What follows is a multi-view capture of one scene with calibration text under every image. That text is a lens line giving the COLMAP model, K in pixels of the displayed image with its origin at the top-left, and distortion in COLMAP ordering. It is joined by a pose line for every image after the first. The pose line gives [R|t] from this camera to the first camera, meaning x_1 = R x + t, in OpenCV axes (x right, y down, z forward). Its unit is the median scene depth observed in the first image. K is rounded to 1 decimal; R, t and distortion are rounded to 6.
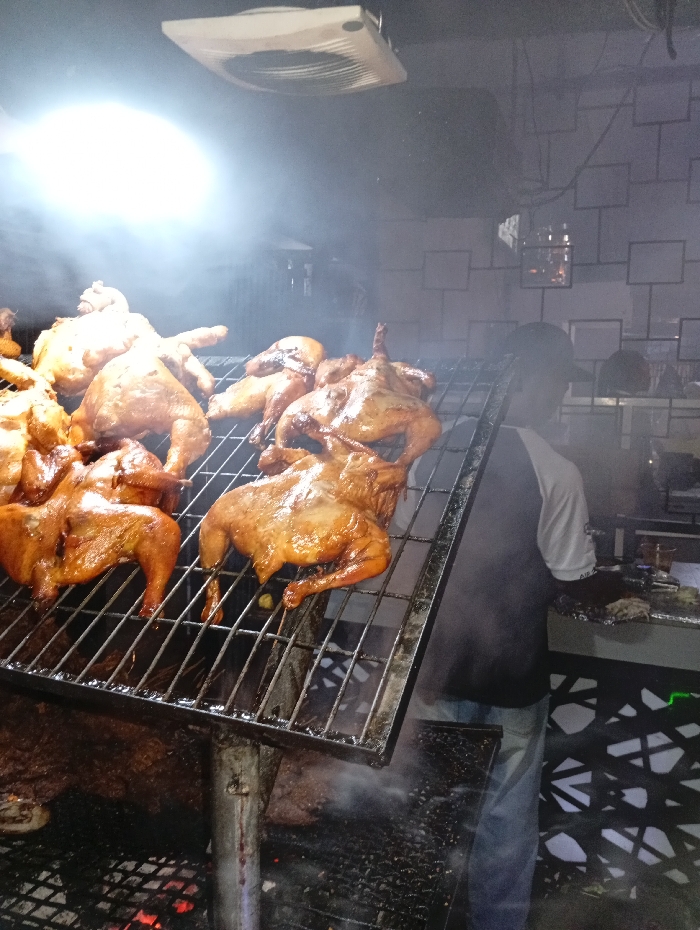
lens RADIAL K [[731.8, 0, 350.0], [0, 731.8, 465.0], [0, 0, 1]] dist [0.001268, 0.000070]
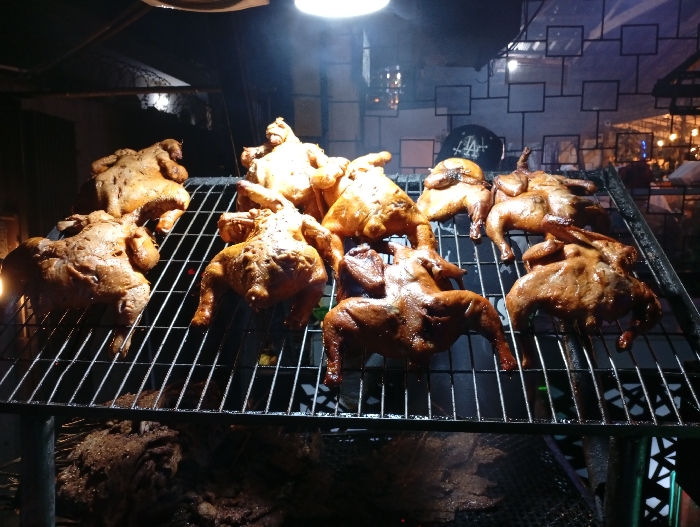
lens RADIAL K [[550.8, 0, 350.0], [0, 550.8, 263.5], [0, 0, 1]] dist [0.001268, 0.000070]
pose [[0.961767, -0.076503, 0.262967, -0.558295], [0.067697, 0.996805, 0.042399, -0.039000], [-0.265371, -0.022975, 0.963873, 0.059491]]
